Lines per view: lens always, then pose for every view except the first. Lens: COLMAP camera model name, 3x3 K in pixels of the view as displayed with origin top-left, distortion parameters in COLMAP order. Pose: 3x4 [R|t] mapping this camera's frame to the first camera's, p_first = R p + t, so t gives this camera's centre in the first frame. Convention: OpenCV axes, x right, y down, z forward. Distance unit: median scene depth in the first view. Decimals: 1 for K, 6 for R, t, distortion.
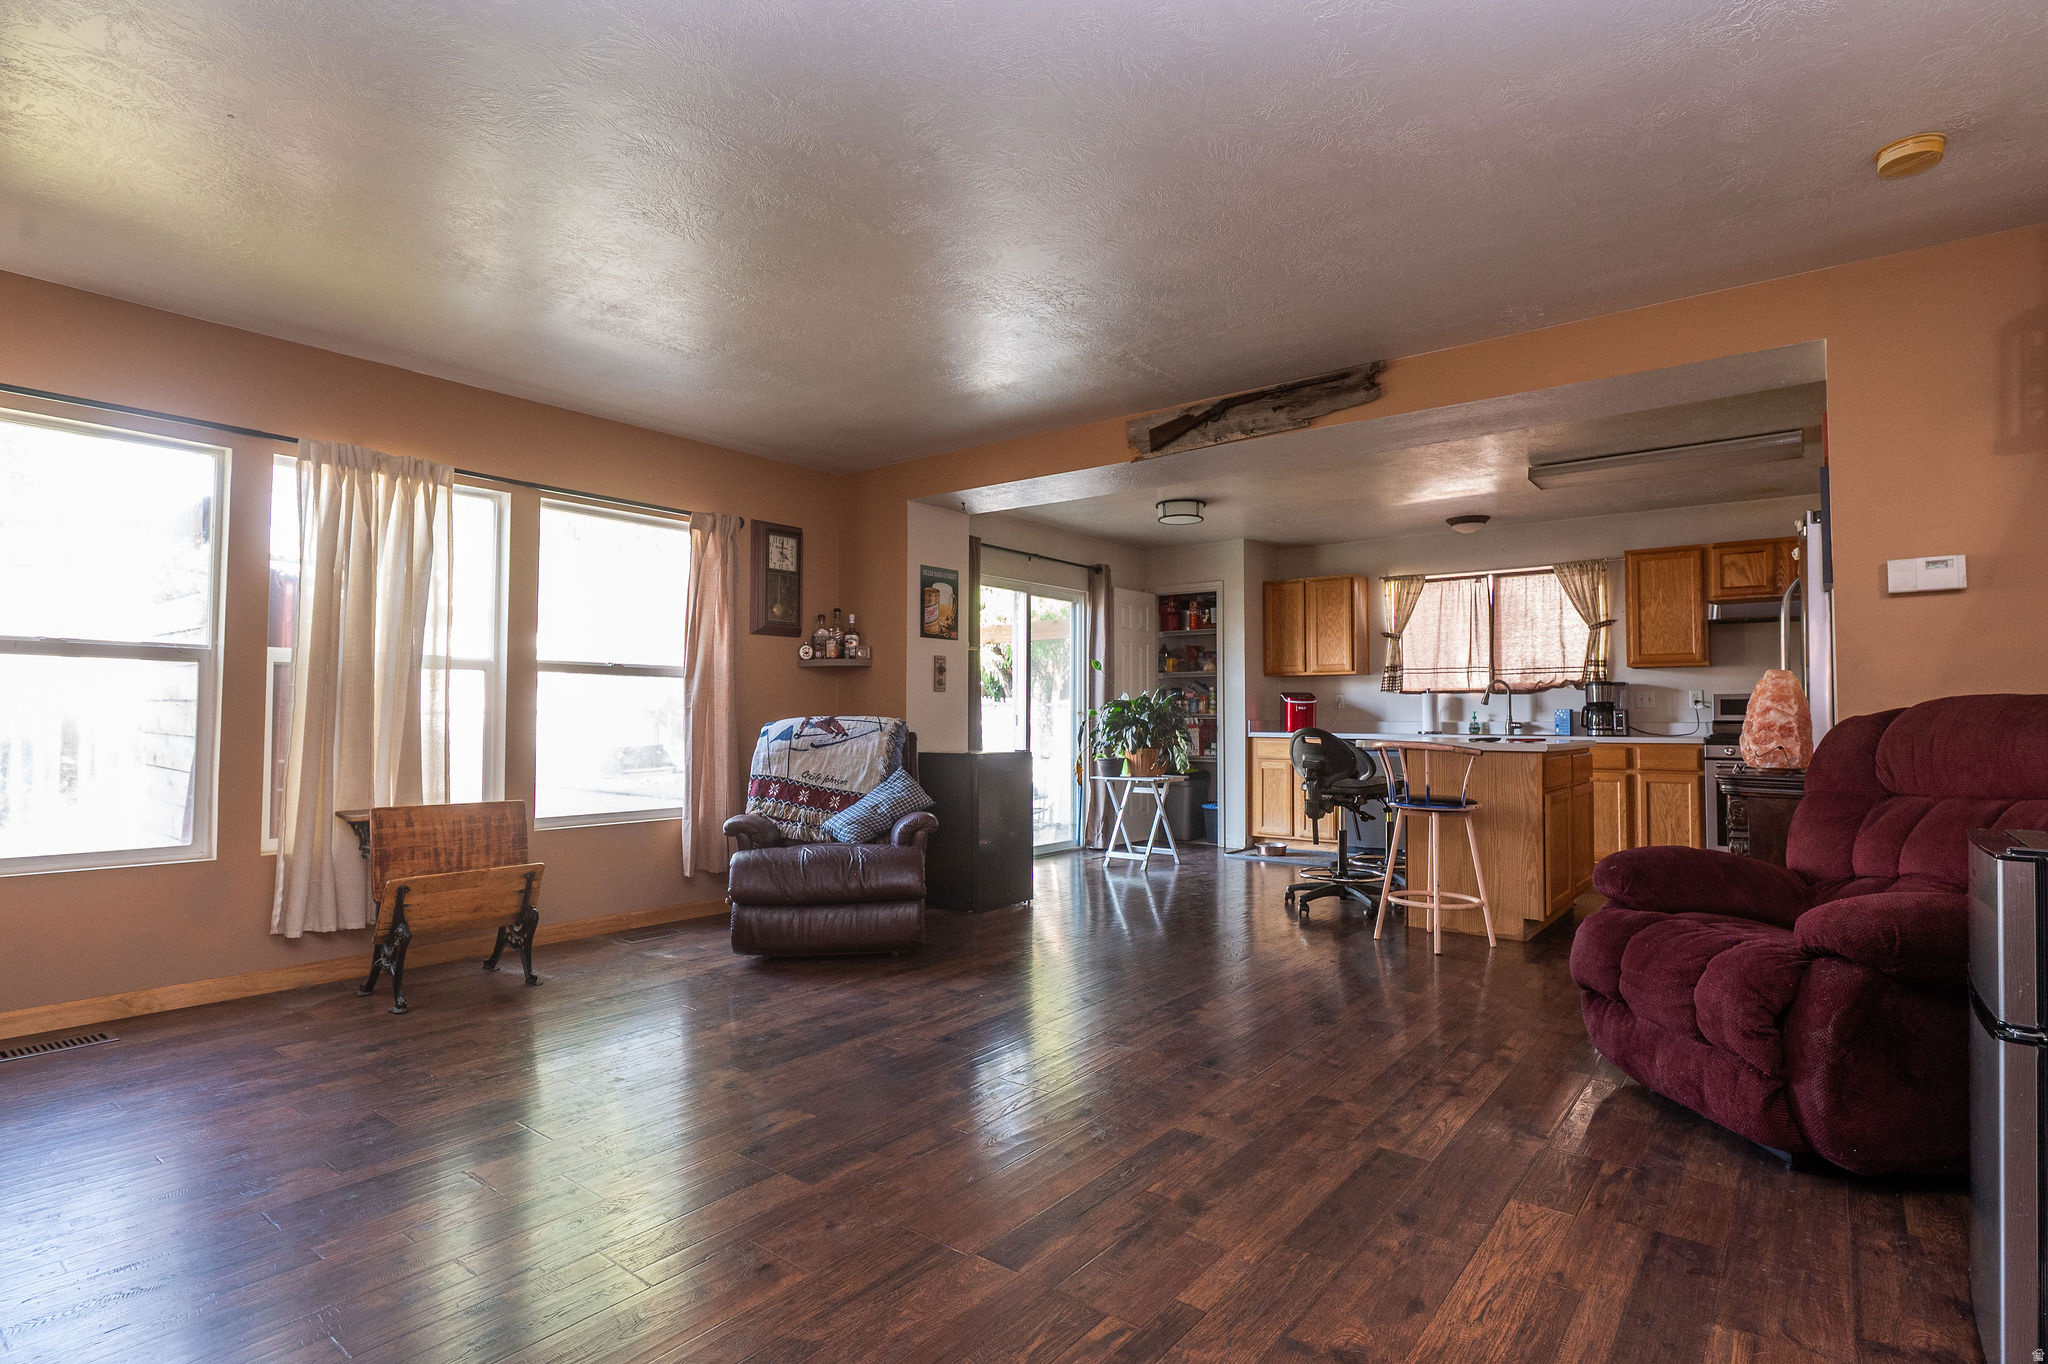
lens RADIAL K [[1029.0, 0, 1025.3], [0, 1029.0, 675.5], [0, 0, 1]] dist [-0.004685, -0.000524]
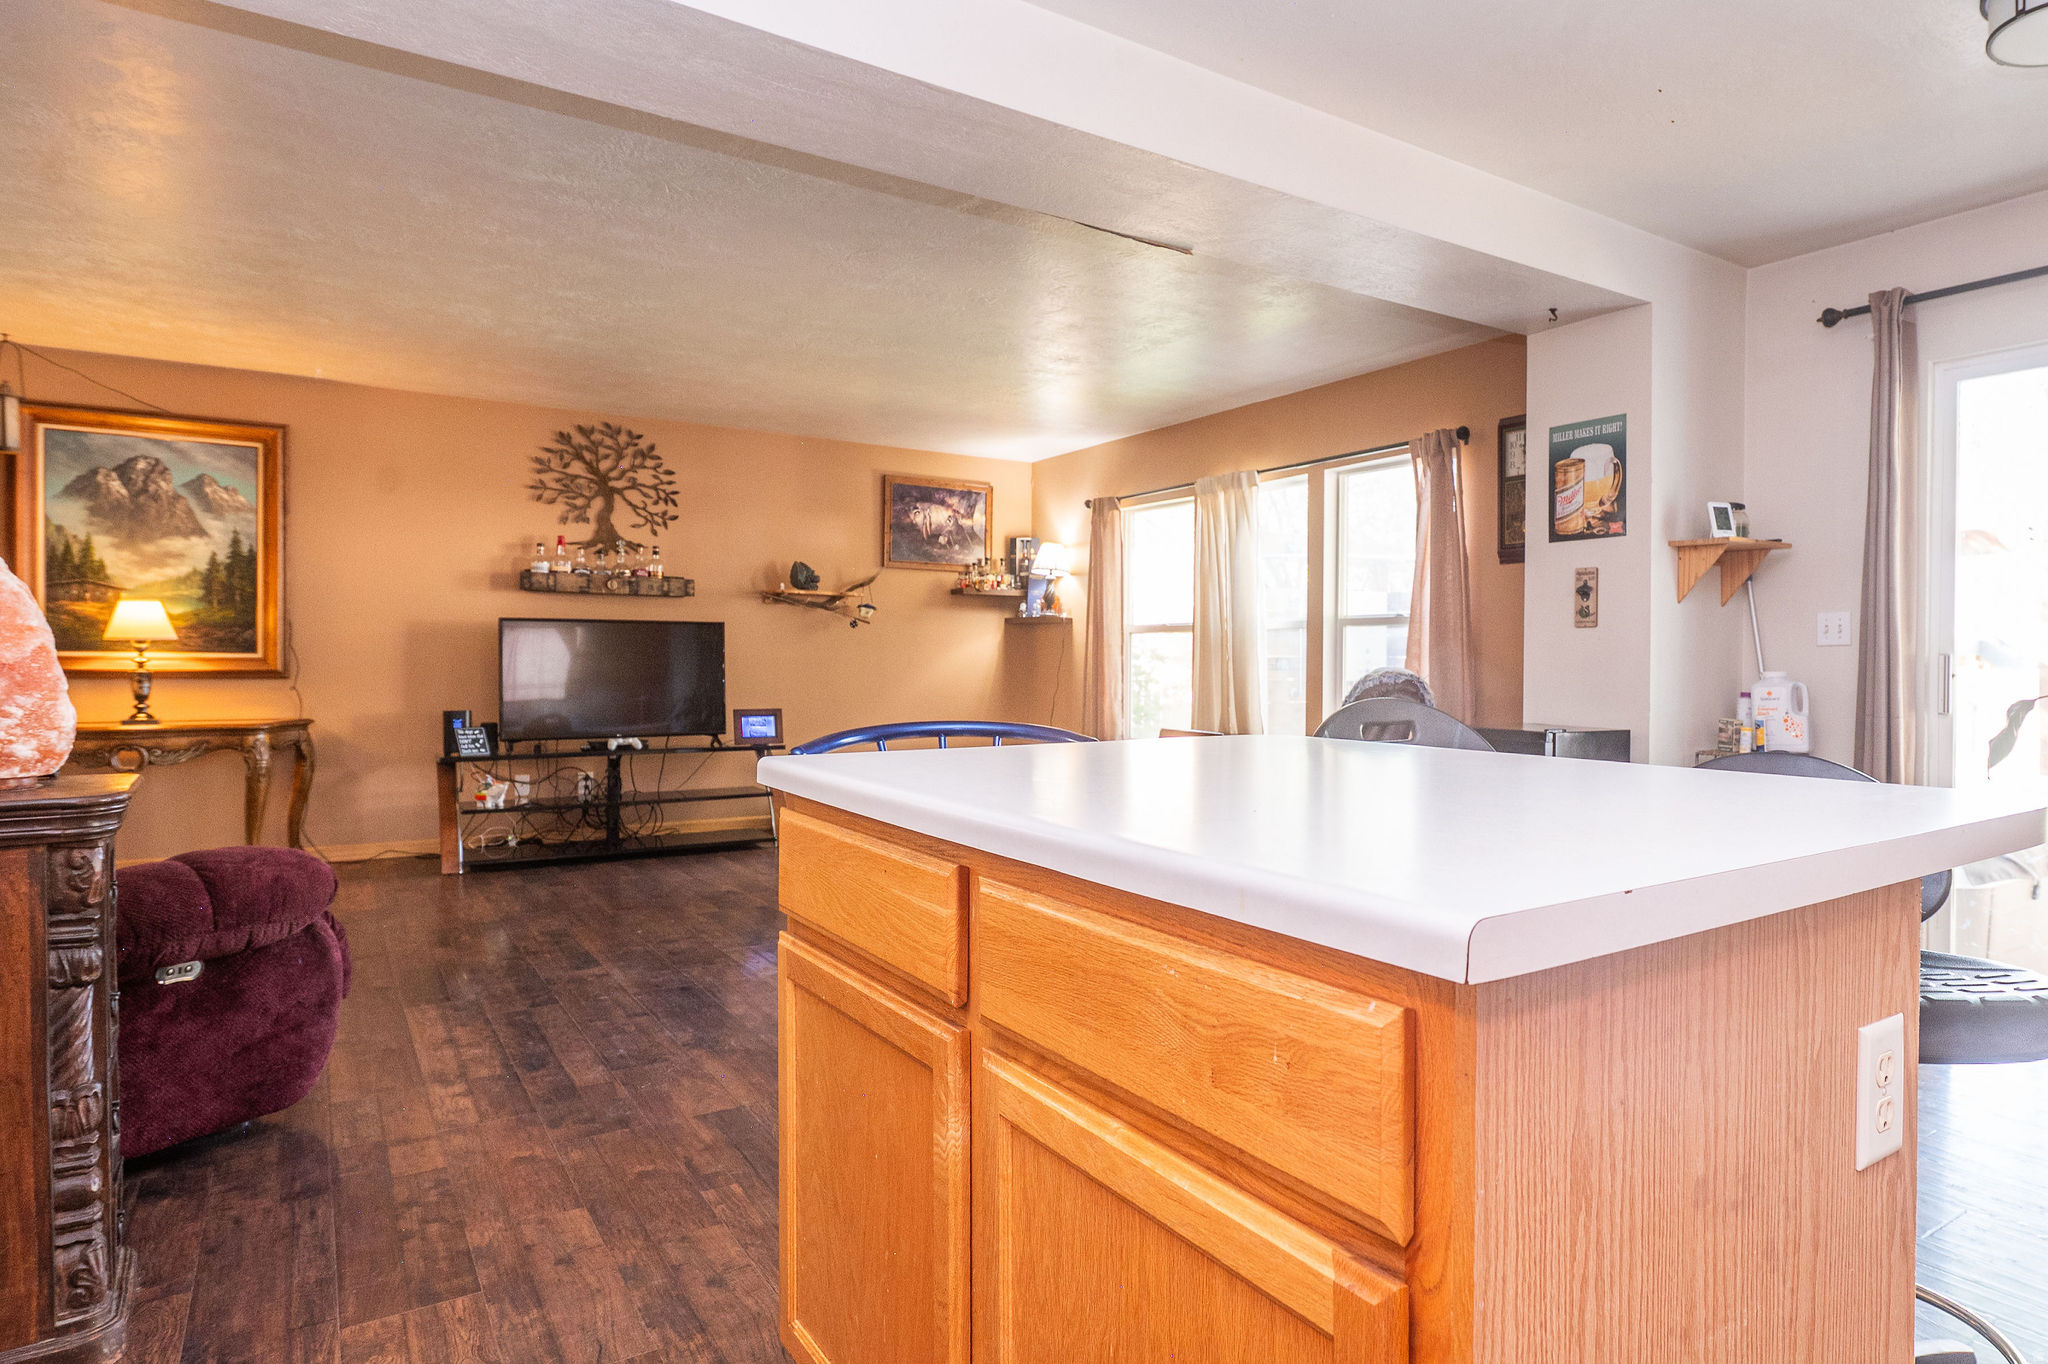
lens RADIAL K [[1224.8, 0, 1257.2], [0, 1224.8, 683.0], [0, 0, 1]] dist [-0.005674, -0.001115]
pose [[-0.247502, 0.011491, -0.968819, 0.708751], [0.033468, 0.999434, 0.003304, 0.042109], [0.968309, -0.031607, -0.247747, 1.068476]]
